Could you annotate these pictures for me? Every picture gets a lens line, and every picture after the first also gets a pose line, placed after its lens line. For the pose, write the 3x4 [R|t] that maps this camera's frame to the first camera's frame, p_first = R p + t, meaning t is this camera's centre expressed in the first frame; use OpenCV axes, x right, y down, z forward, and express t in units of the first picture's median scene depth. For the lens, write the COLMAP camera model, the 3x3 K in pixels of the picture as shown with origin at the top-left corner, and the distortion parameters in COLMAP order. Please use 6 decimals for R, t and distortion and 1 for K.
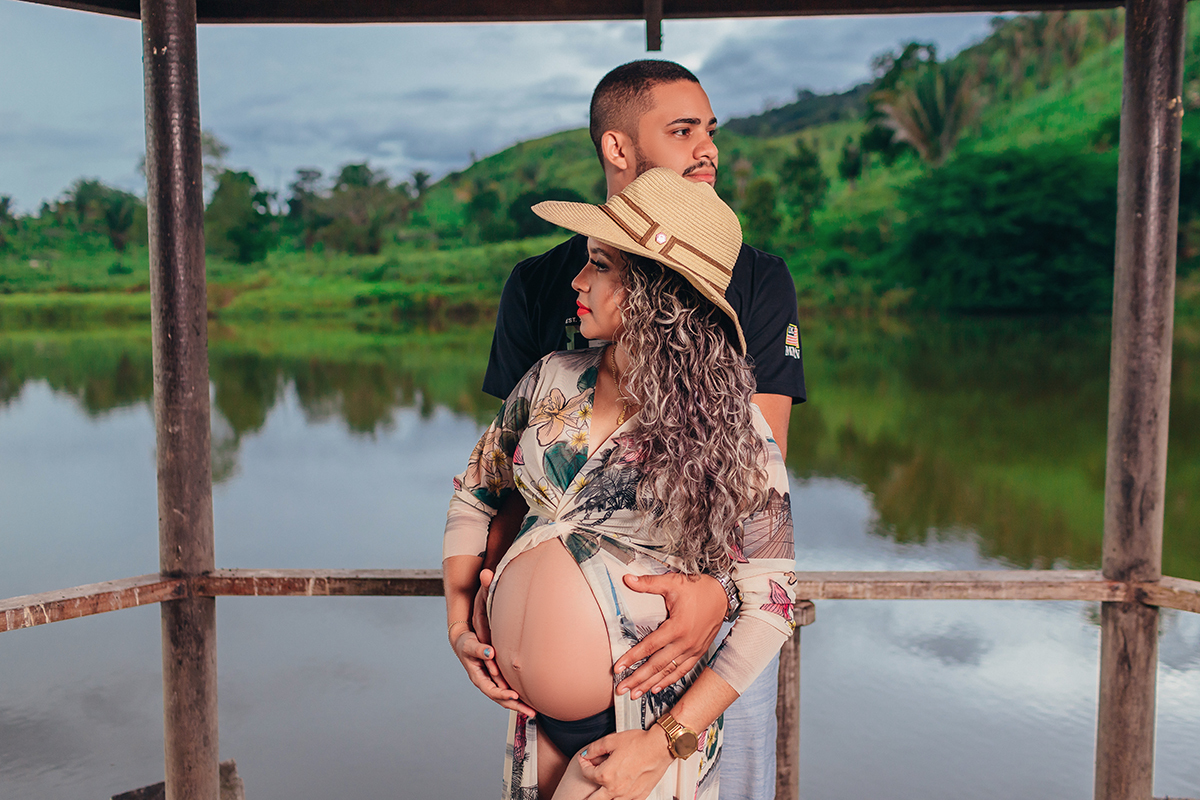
lens RADIAL K [[1185.5, 0, 599.6], [0, 1185.5, 398.7], [0, 0, 1]] dist [-0.011538, 0.000000]
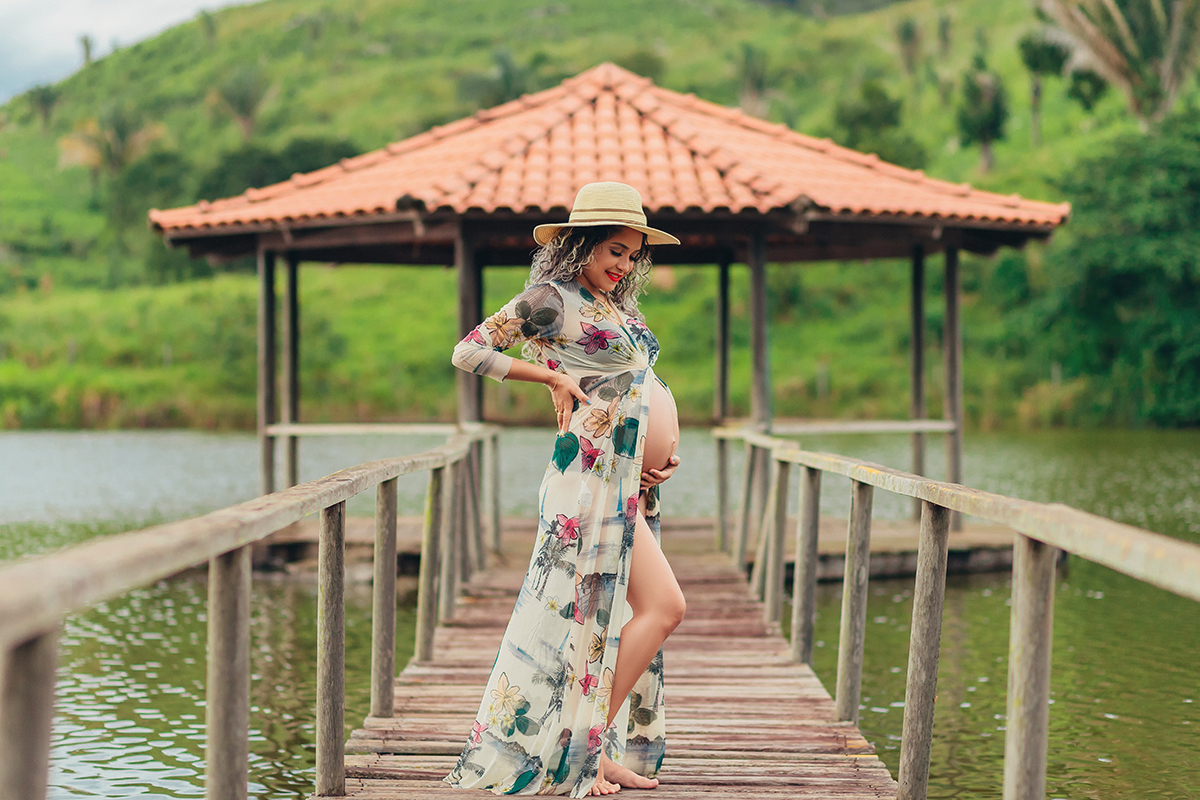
lens RADIAL K [[3047.4, 0, 599.8], [0, 3047.4, 400.4], [0, 0, 1]] dist [0.116431, 0.000000]
pose [[0.998049, 0.003715, 0.062329, -0.013883], [0.001790, 0.996115, -0.088048, 0.023084], [-0.062414, 0.087987, 0.994164, -0.214406]]
